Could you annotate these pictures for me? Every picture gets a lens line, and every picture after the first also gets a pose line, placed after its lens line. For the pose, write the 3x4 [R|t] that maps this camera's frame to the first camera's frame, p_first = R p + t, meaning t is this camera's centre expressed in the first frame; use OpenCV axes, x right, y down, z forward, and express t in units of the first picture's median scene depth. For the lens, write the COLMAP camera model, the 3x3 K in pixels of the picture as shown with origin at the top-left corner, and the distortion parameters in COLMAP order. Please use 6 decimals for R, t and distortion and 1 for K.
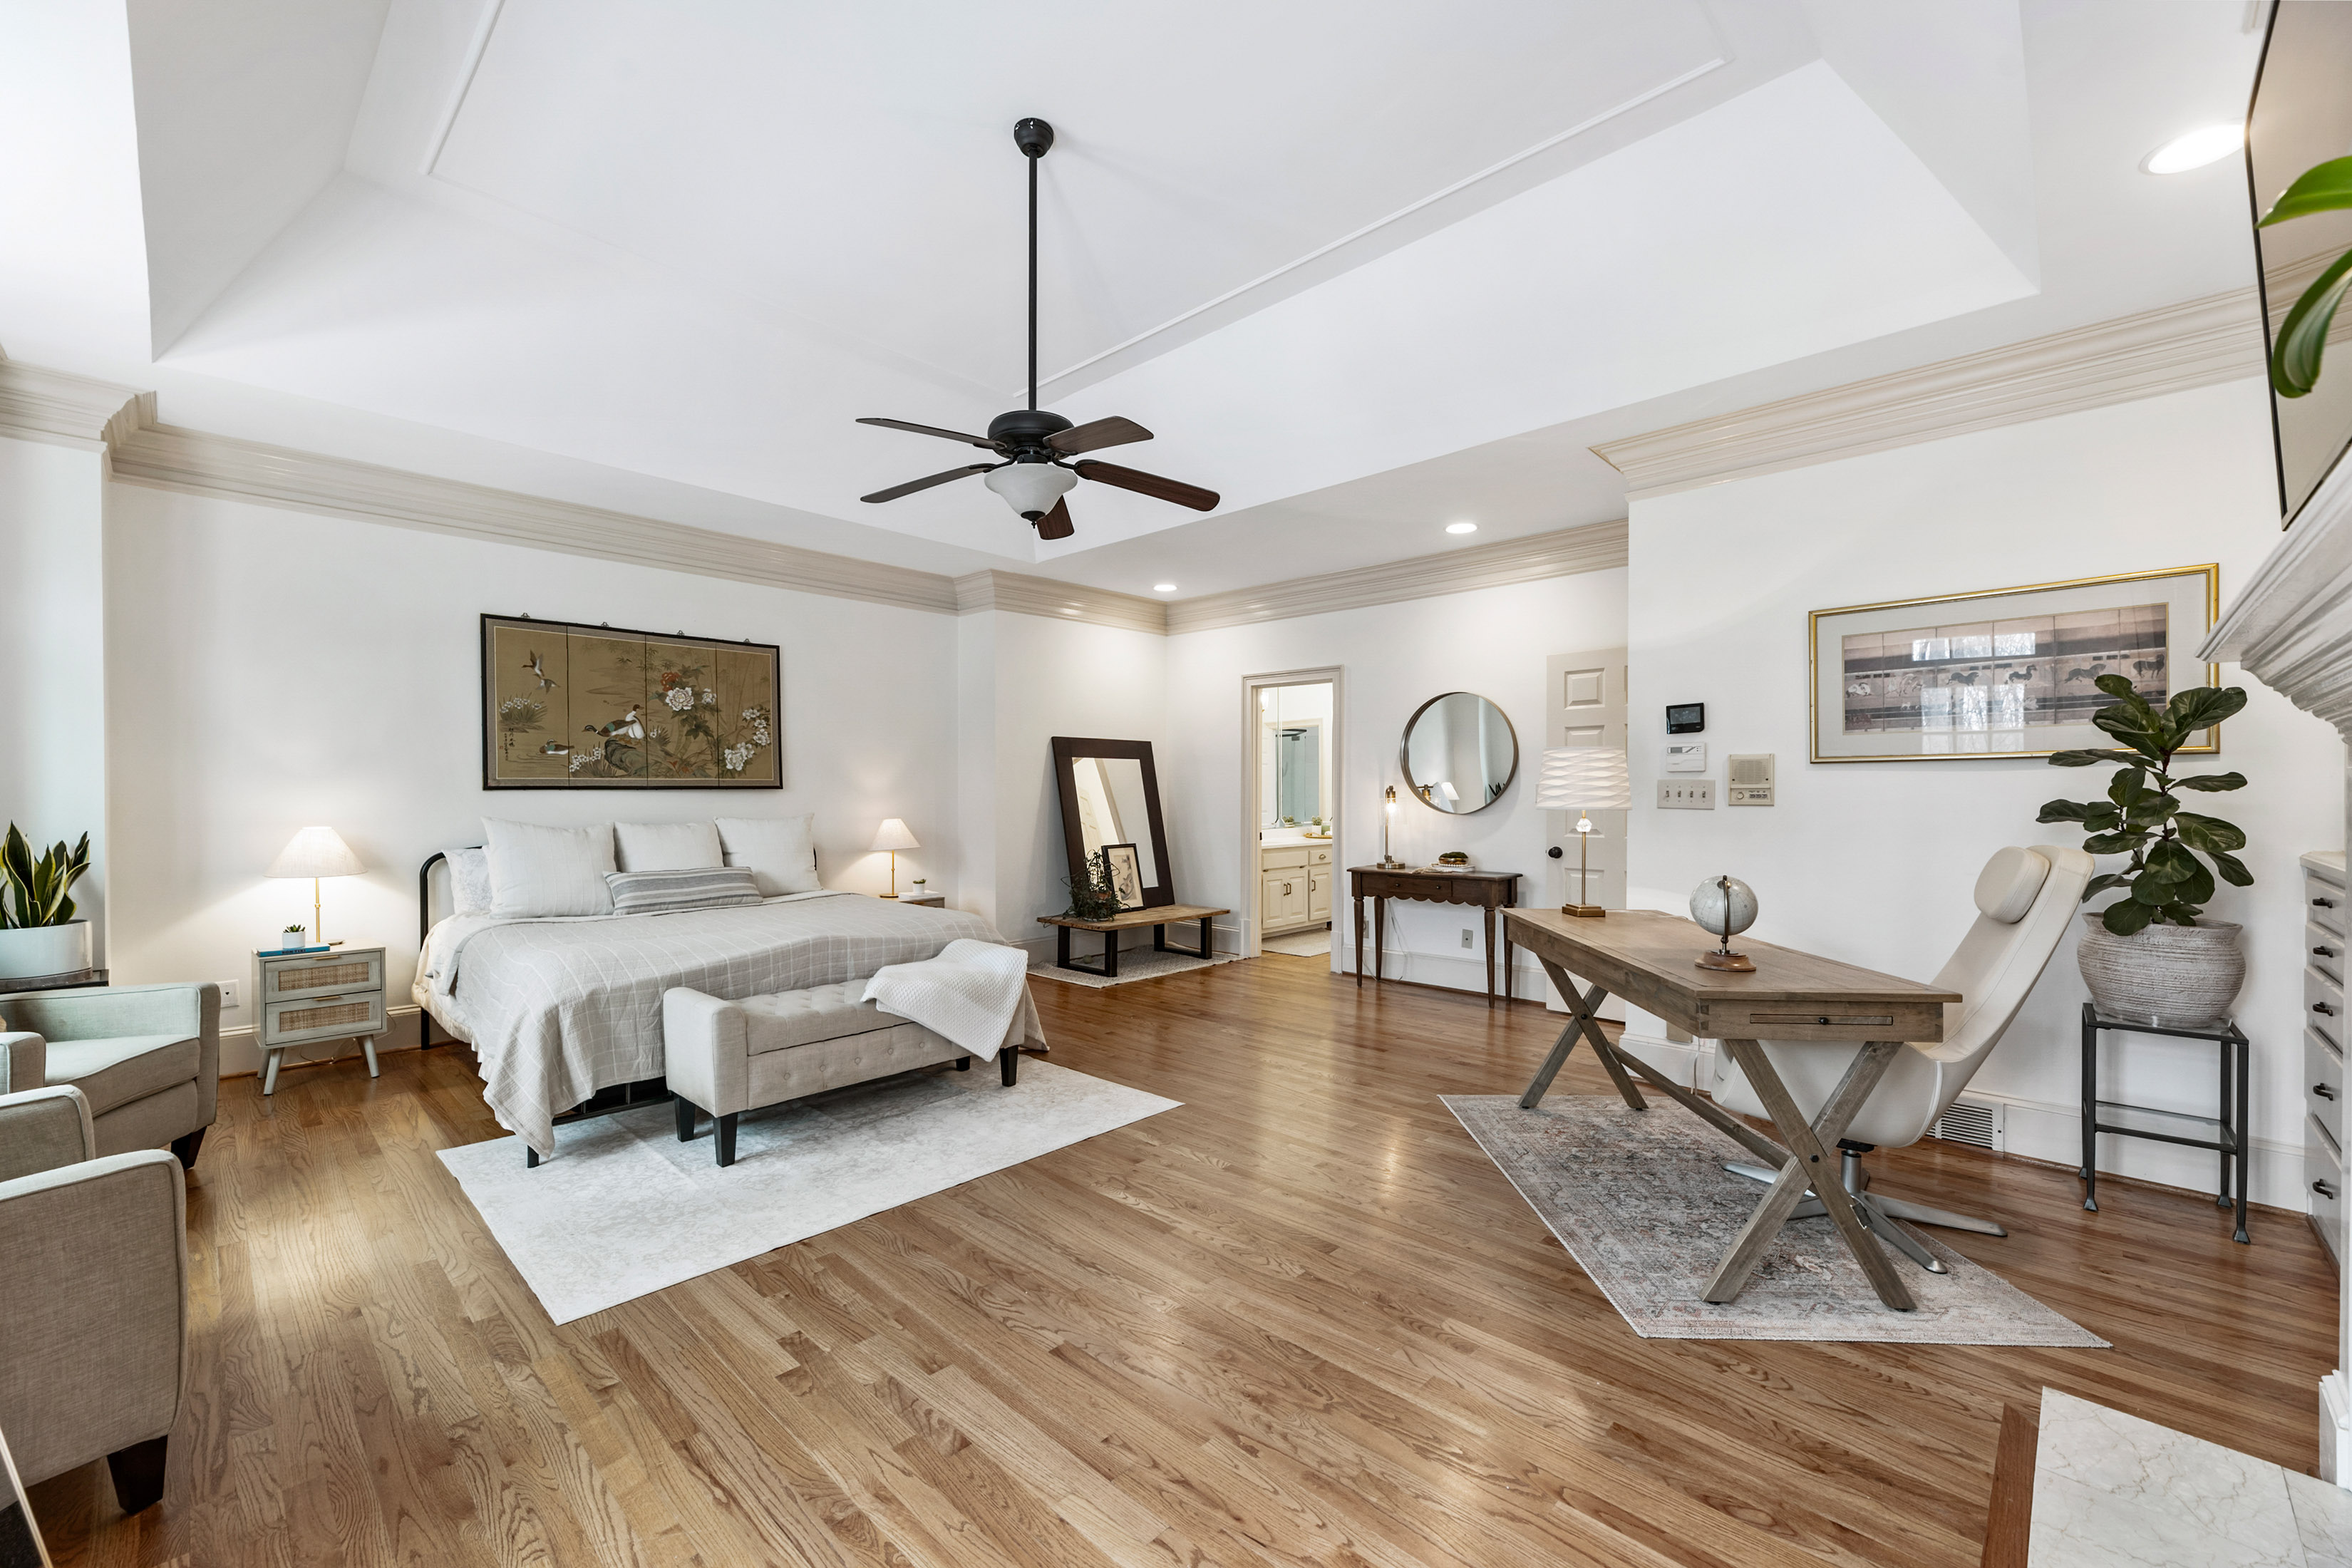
lens RADIAL K [[952.8, 0, 1160.3], [0, 952.8, 793.1], [0, 0, 1]] dist [-0.002519, -0.000181]
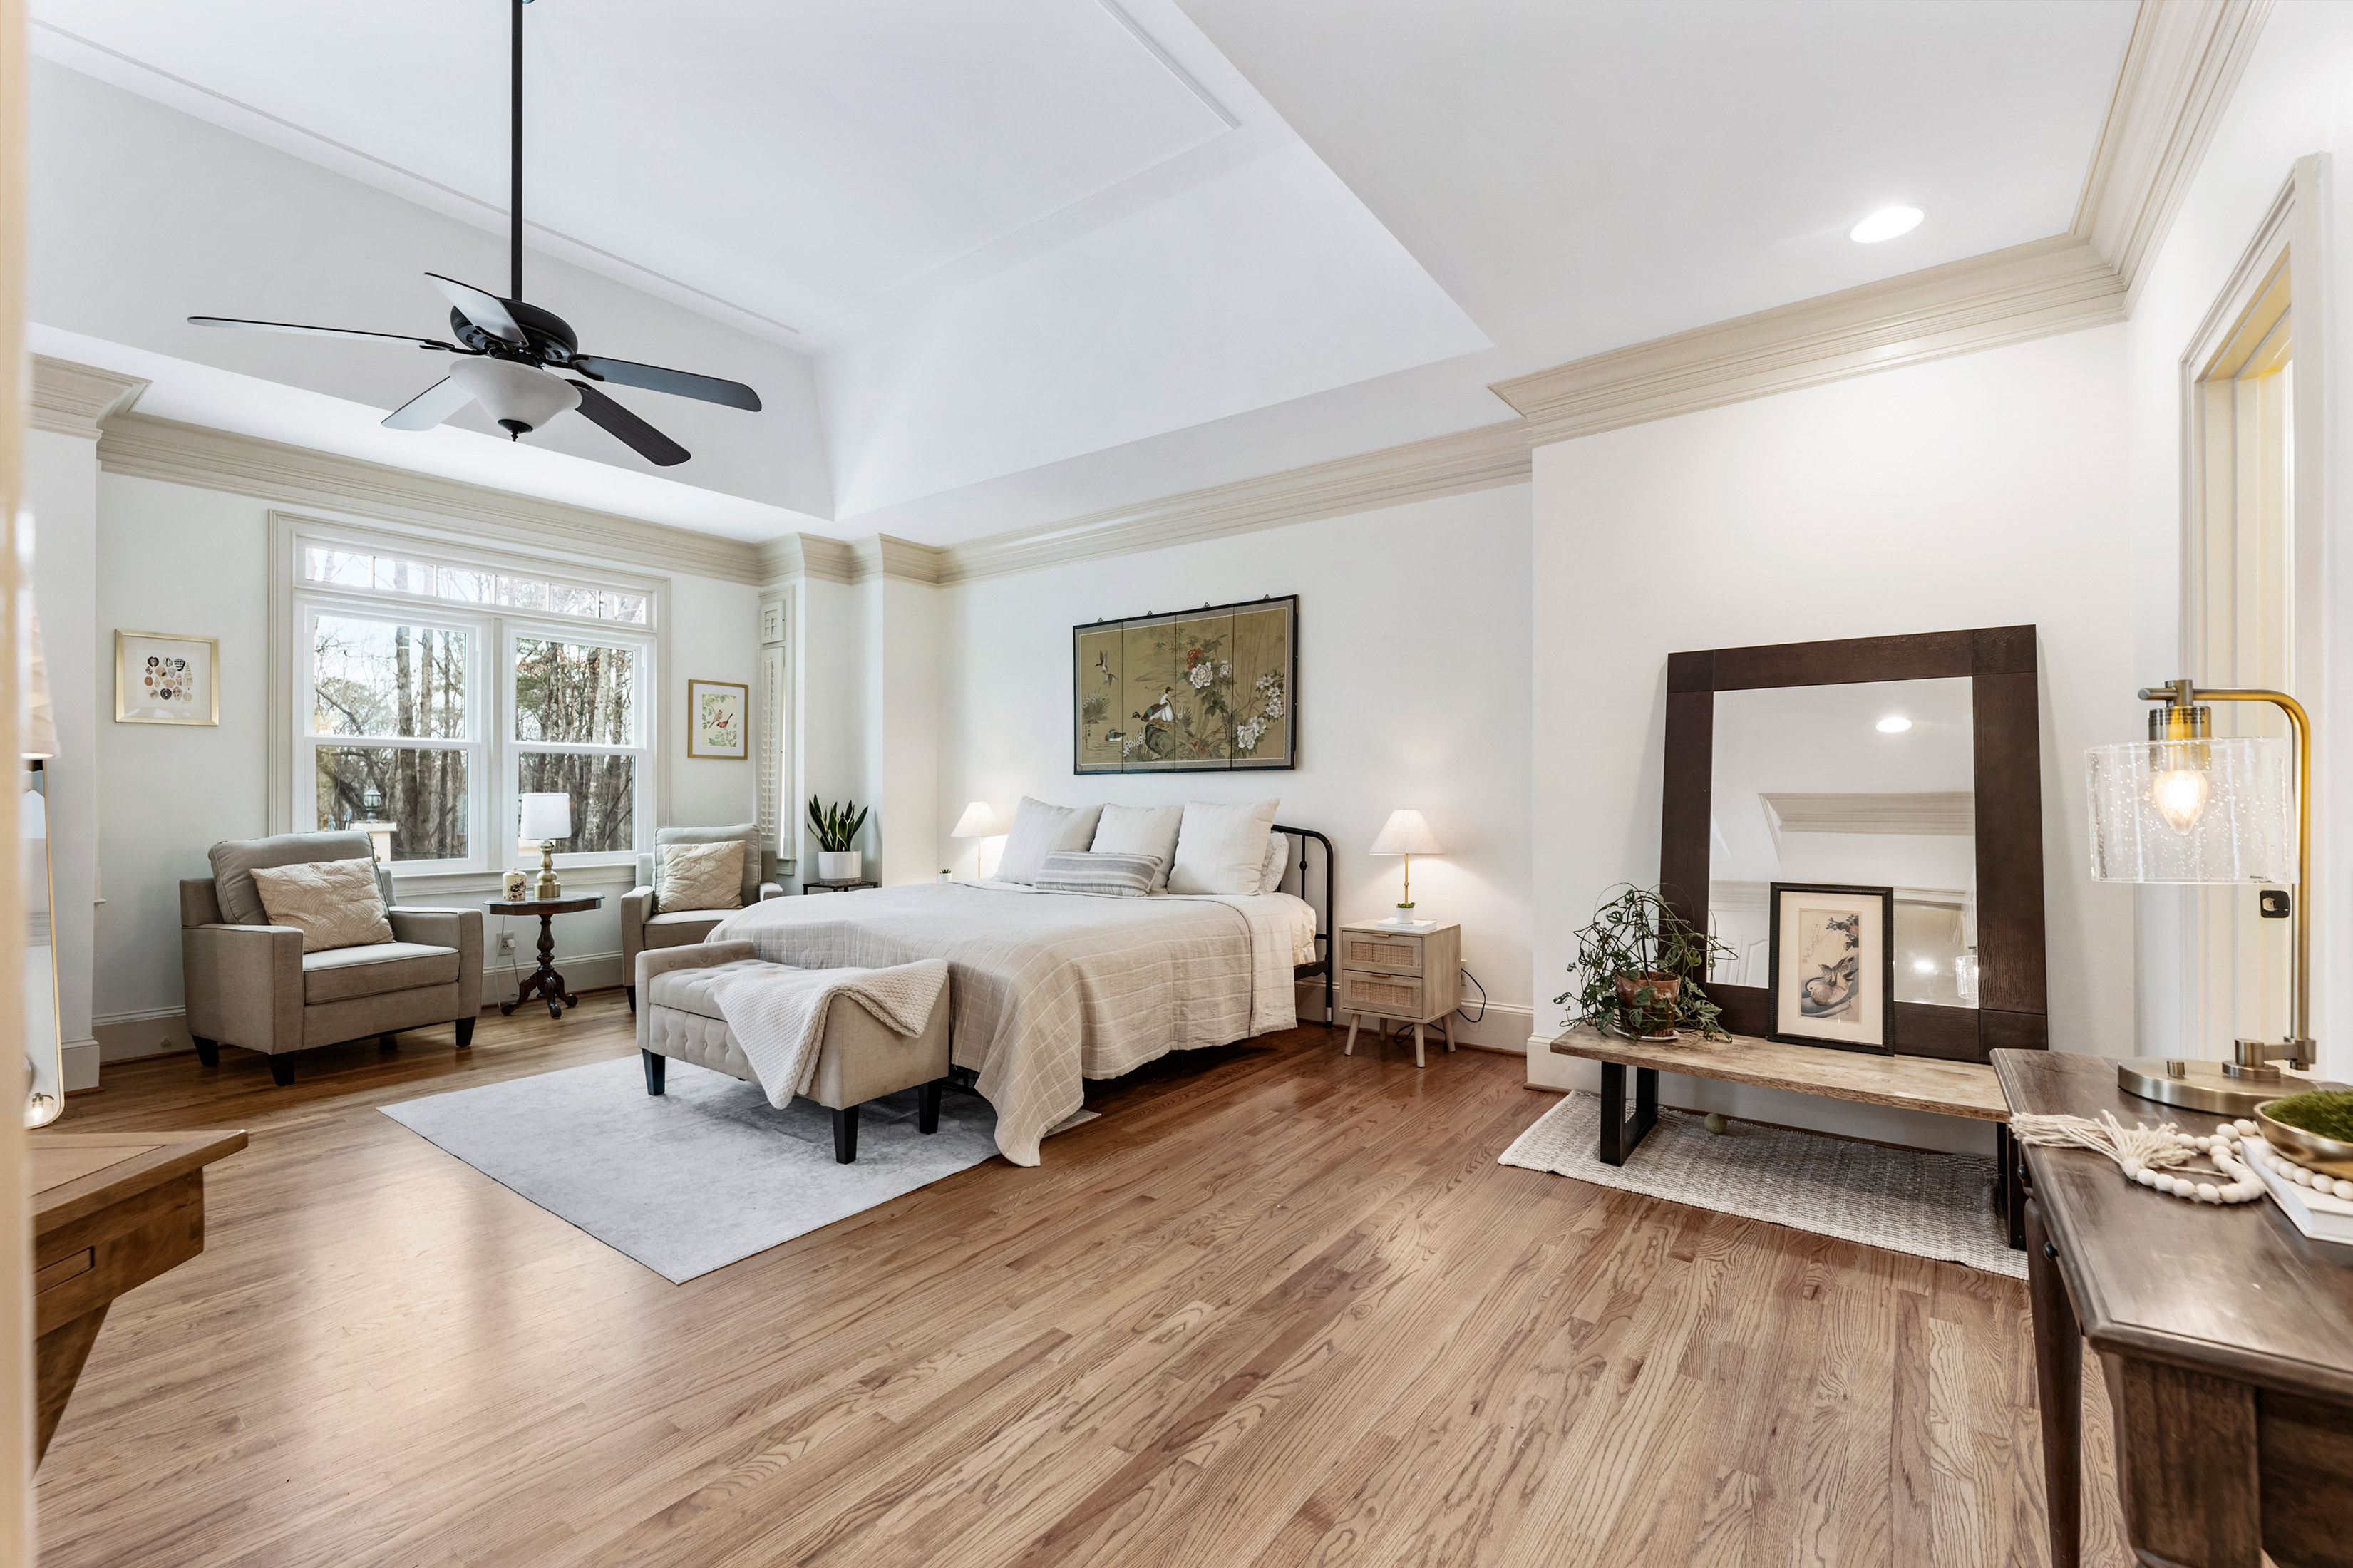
lens RADIAL K [[990.6, 0, 1172.5], [0, 990.6, 794.1], [0, 0, 1]] dist [-0.000411, 0.000259]
pose [[0.131482, -0.000492, -0.991318, 0.459584], [-0.001613, 0.999998, -0.000710, 0.018794], [0.991317, 0.001692, 0.131481, 0.841492]]
